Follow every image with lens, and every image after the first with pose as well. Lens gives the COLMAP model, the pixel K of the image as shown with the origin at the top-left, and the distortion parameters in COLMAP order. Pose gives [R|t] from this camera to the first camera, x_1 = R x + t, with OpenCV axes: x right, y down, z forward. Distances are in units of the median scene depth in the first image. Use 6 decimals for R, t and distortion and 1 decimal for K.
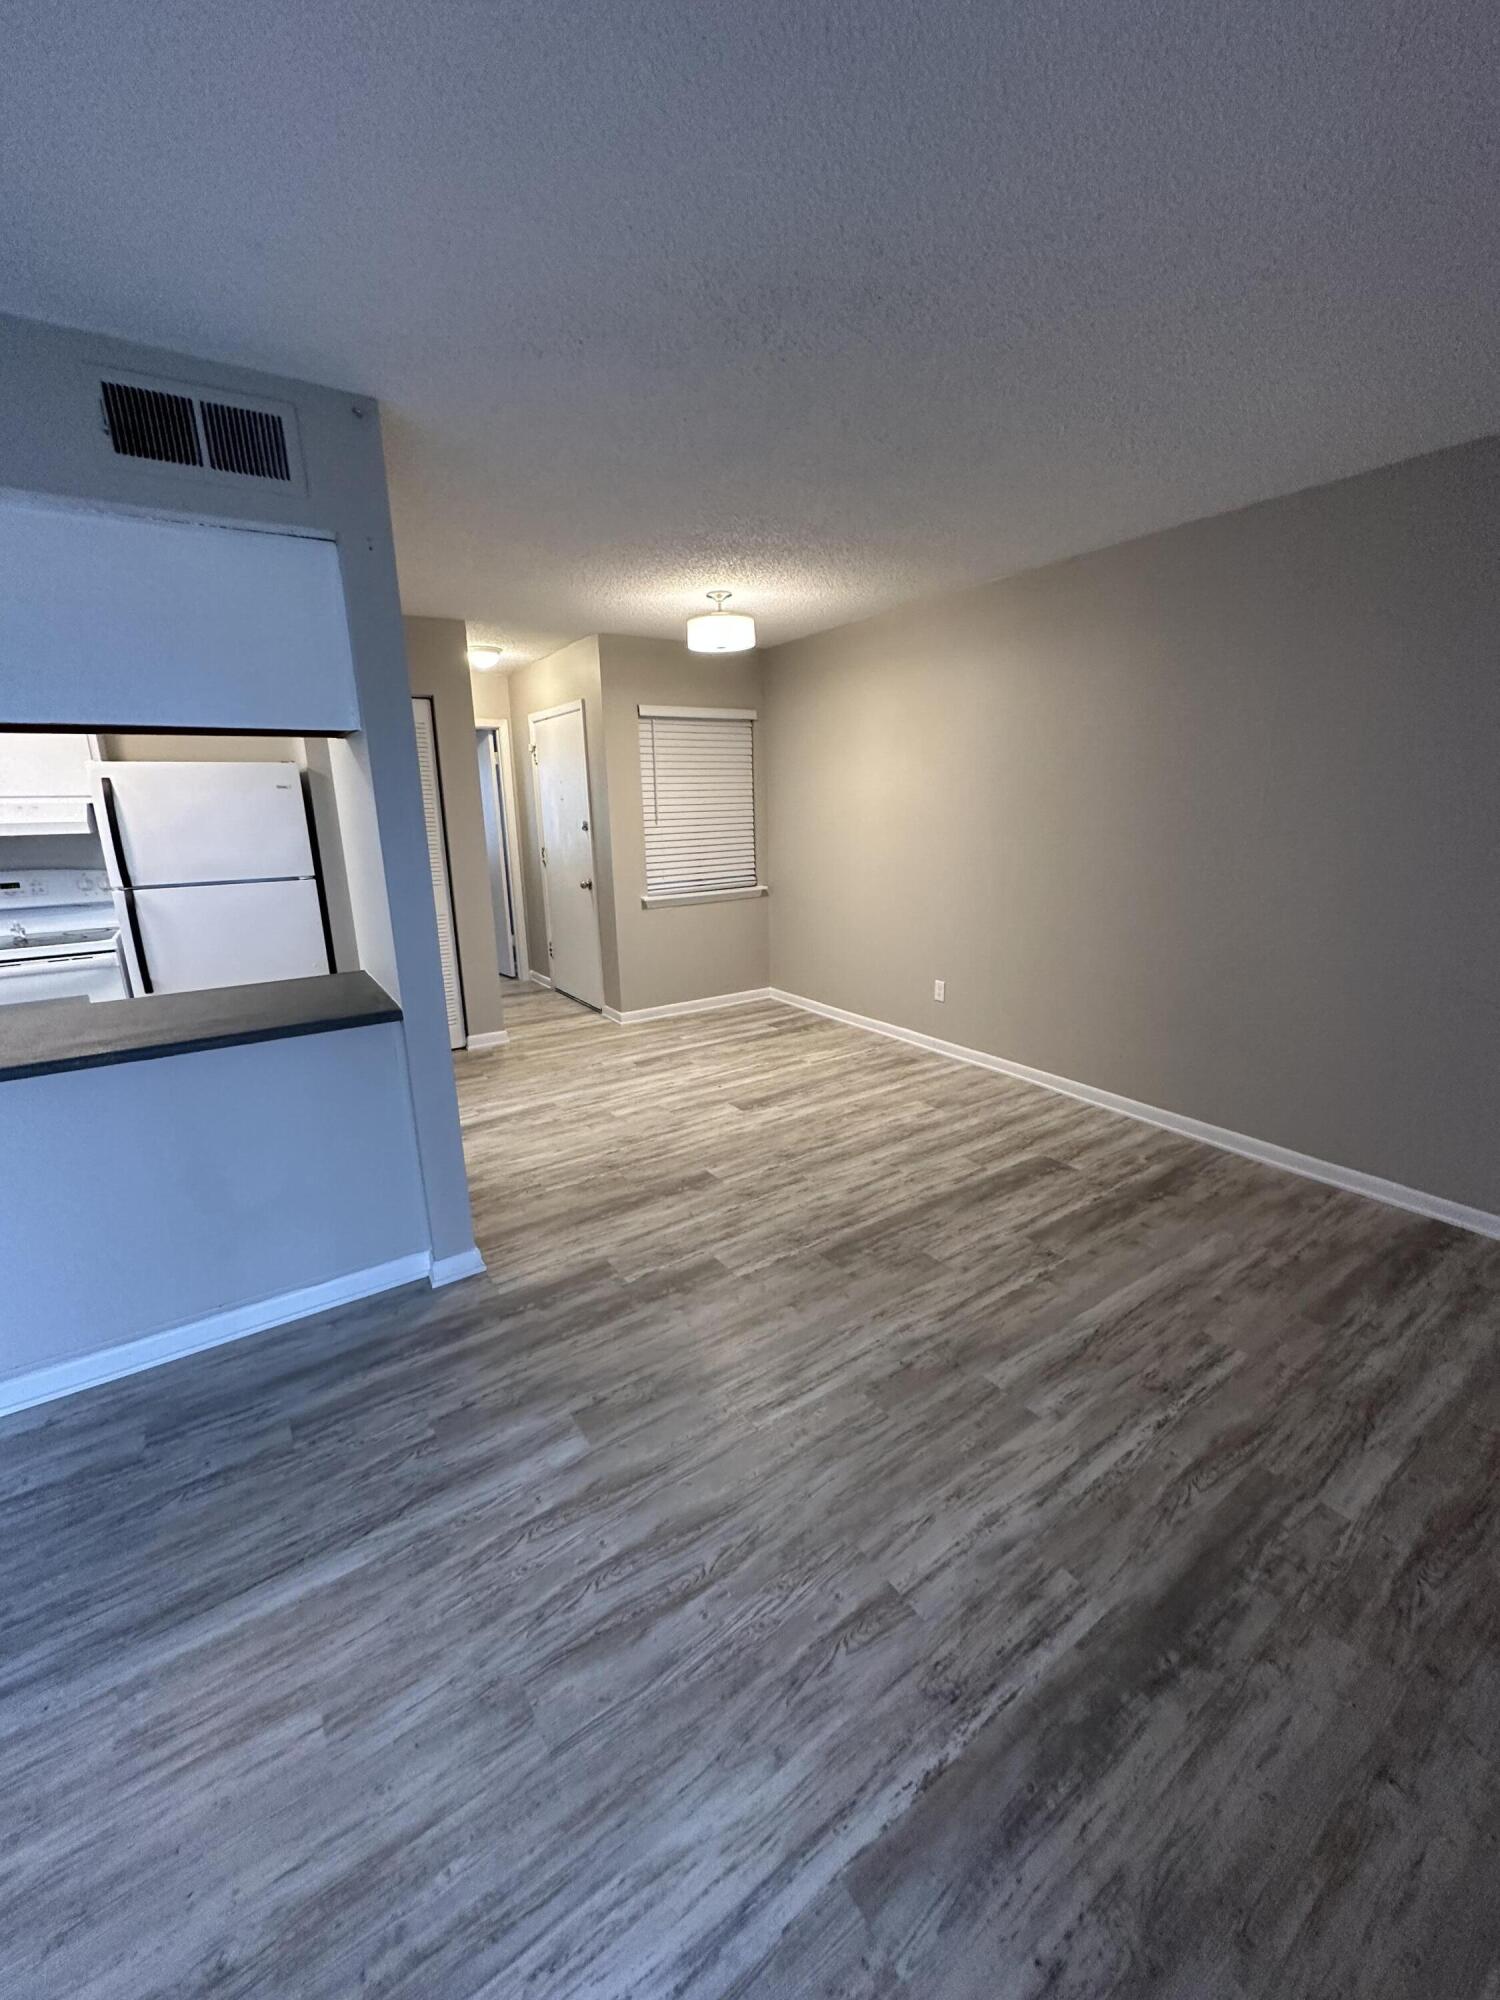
lens RADIAL K [[792.5, 0, 749.4], [0, 792.5, 999.4], [0, 0, 1]] dist [-0.003600, 0.000587]
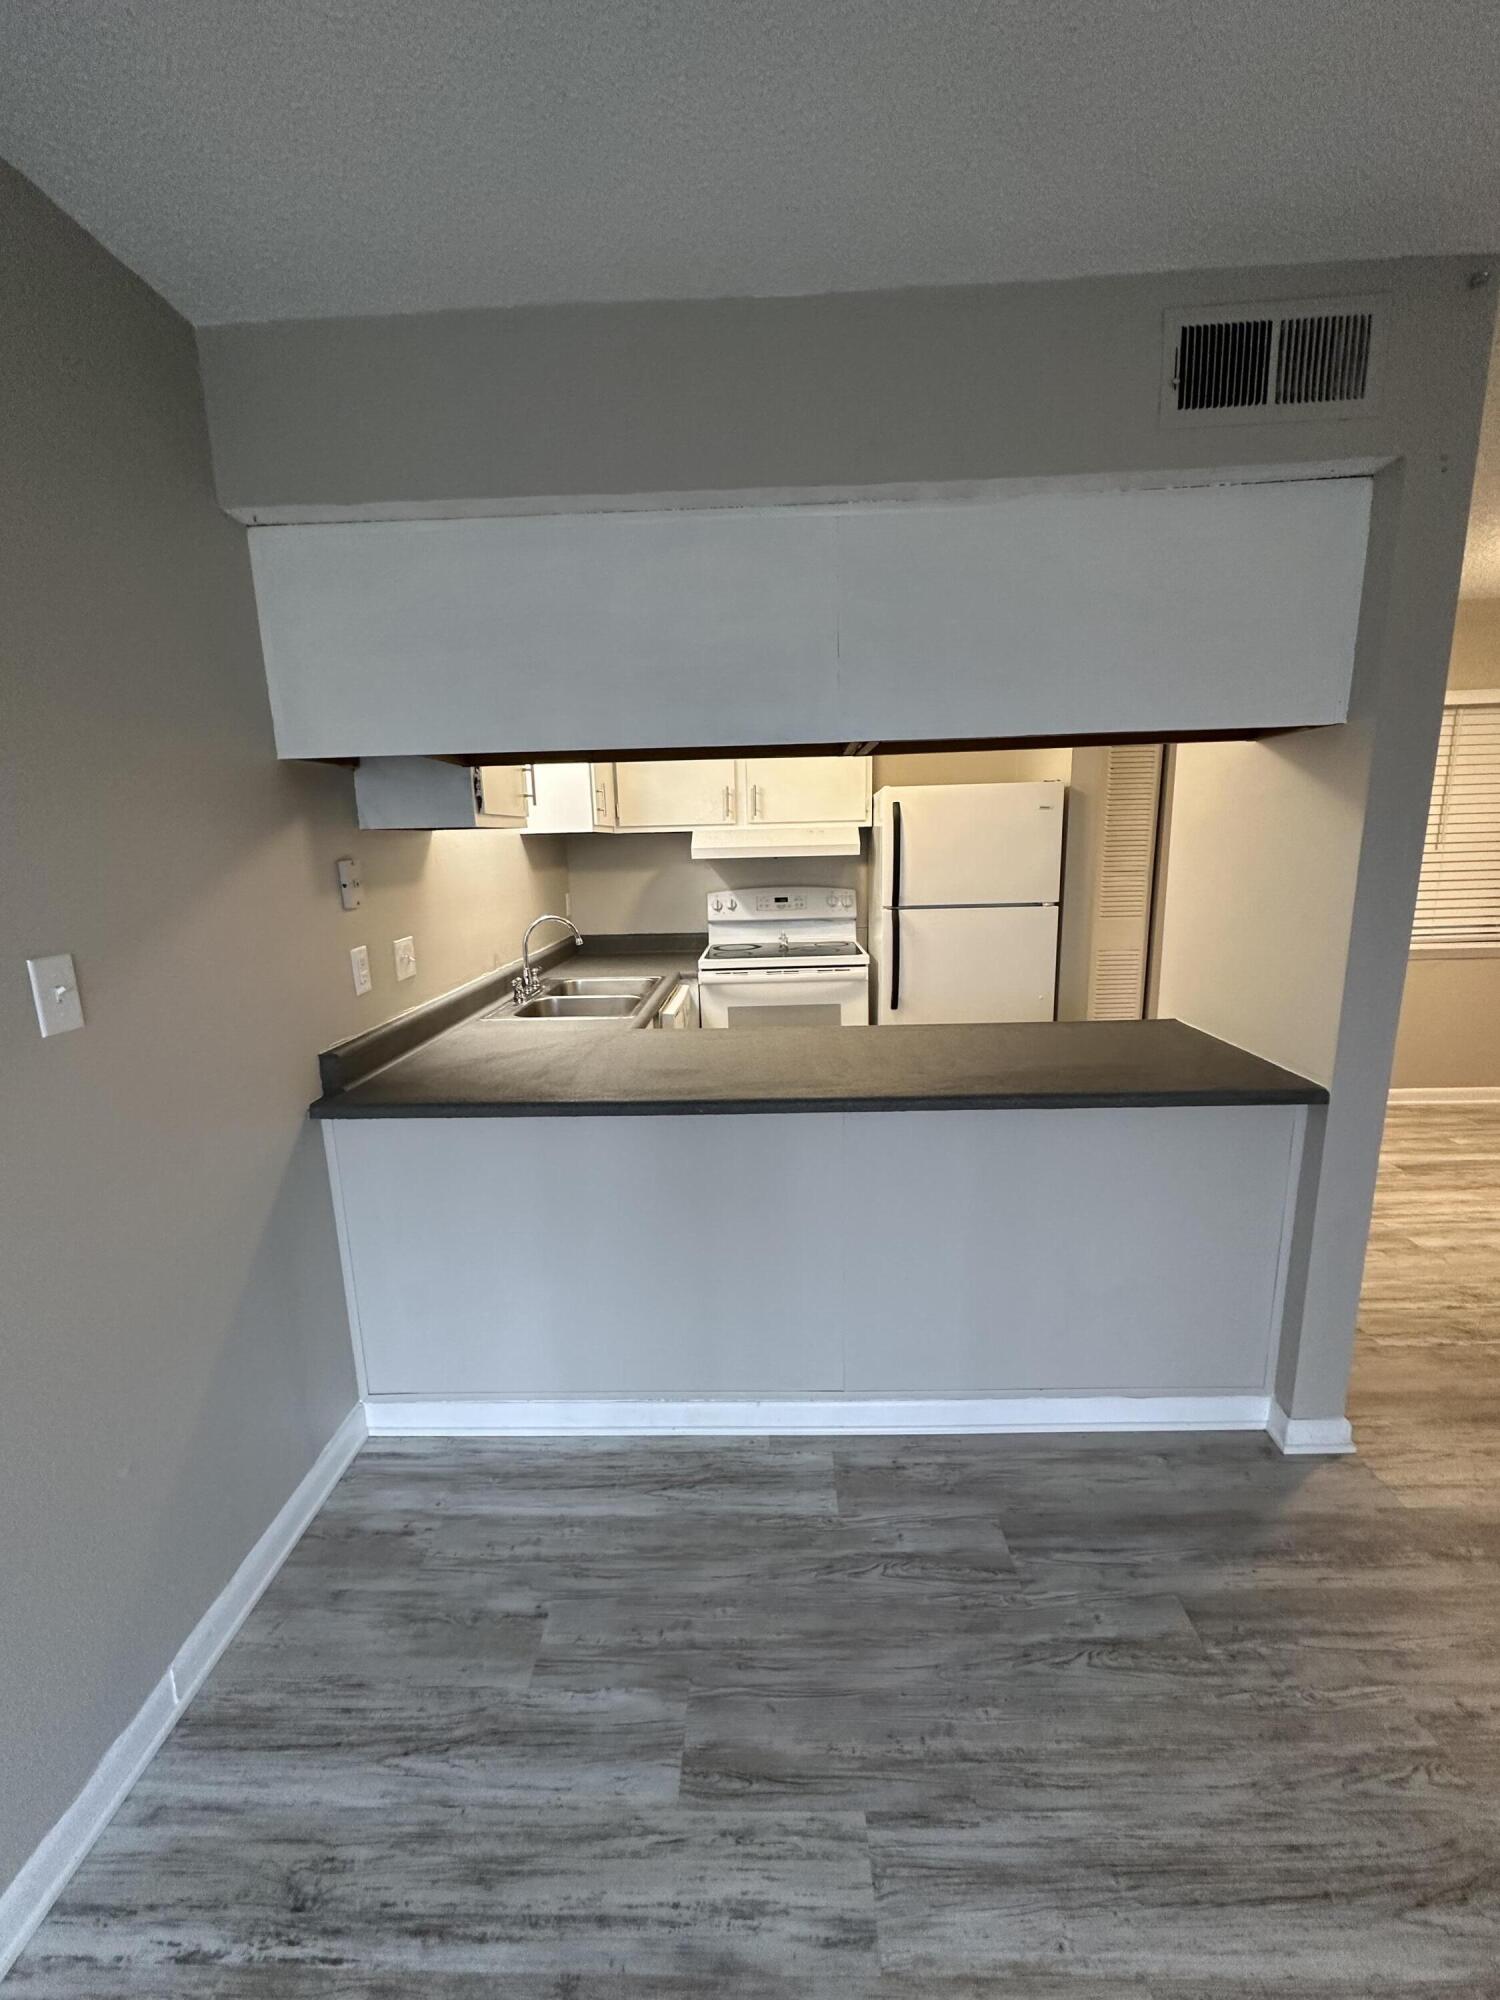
lens RADIAL K [[792.5, 0, 747.2], [0, 792.5, 999.0], [0, 0, 1]] dist [-0.003600, 0.000587]
pose [[0.813309, 0.110575, -0.571228, -0.307218], [-0.127996, 0.991727, 0.009733, -0.006665], [0.567578, 0.065199, 0.820734, 0.040492]]
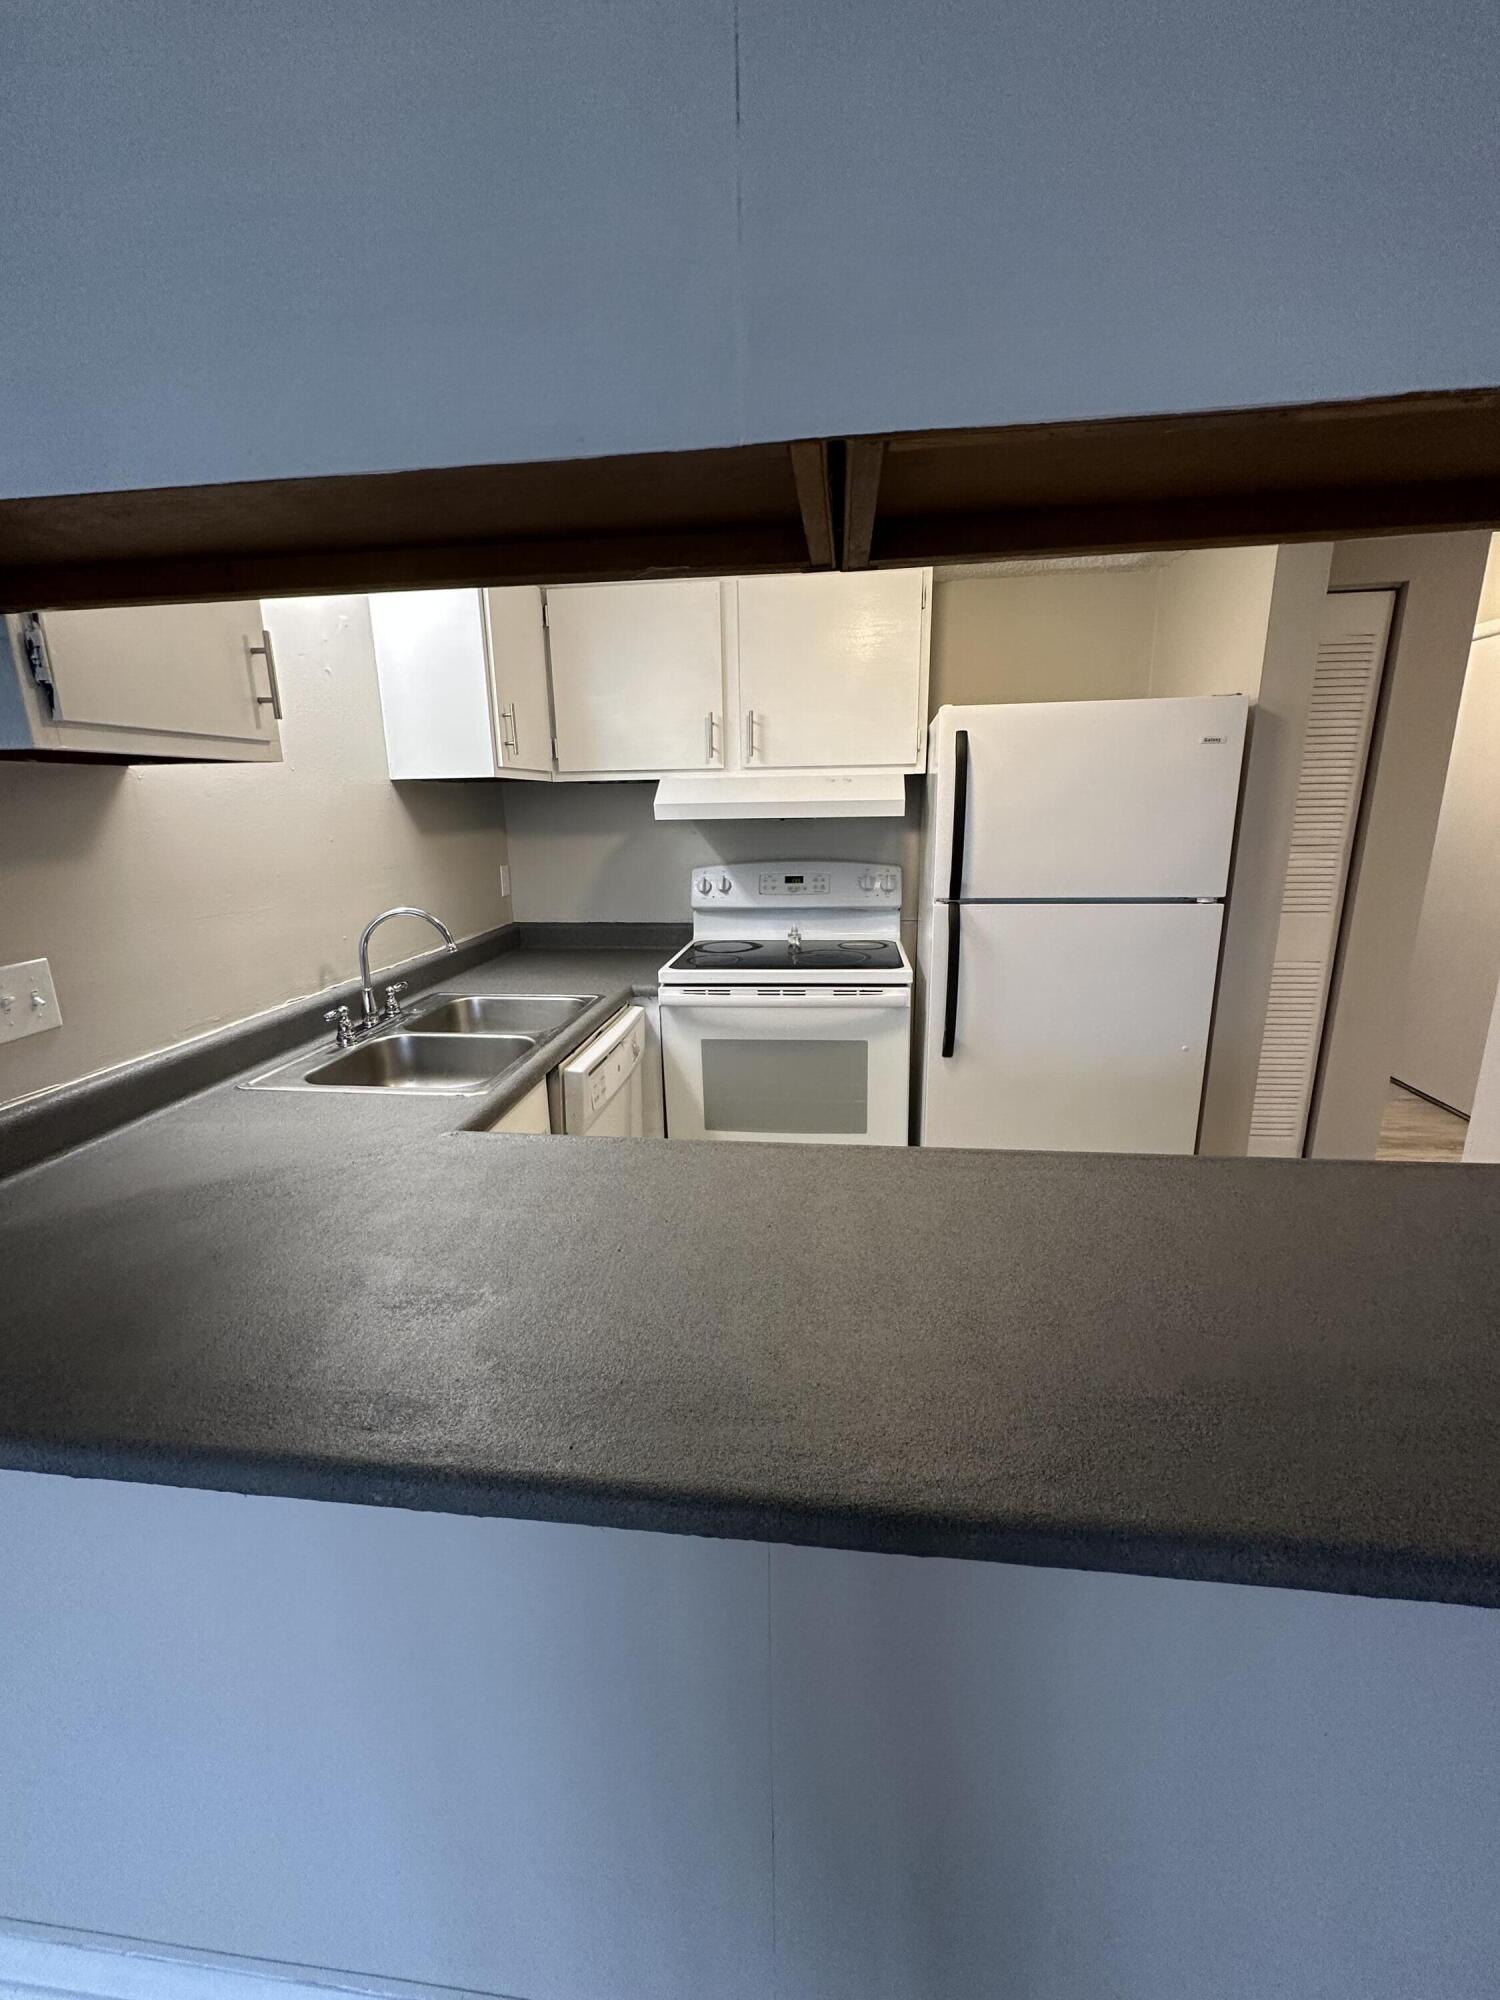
lens RADIAL K [[792.5, 0, 750.7], [0, 792.5, 1000.6], [0, 0, 1]] dist [-0.003600, 0.000587]
pose [[0.761732, 0.161422, -0.627461, -0.445238], [-0.150721, 0.986045, 0.070699, -0.073210], [0.630117, 0.040718, 0.775432, 0.351639]]
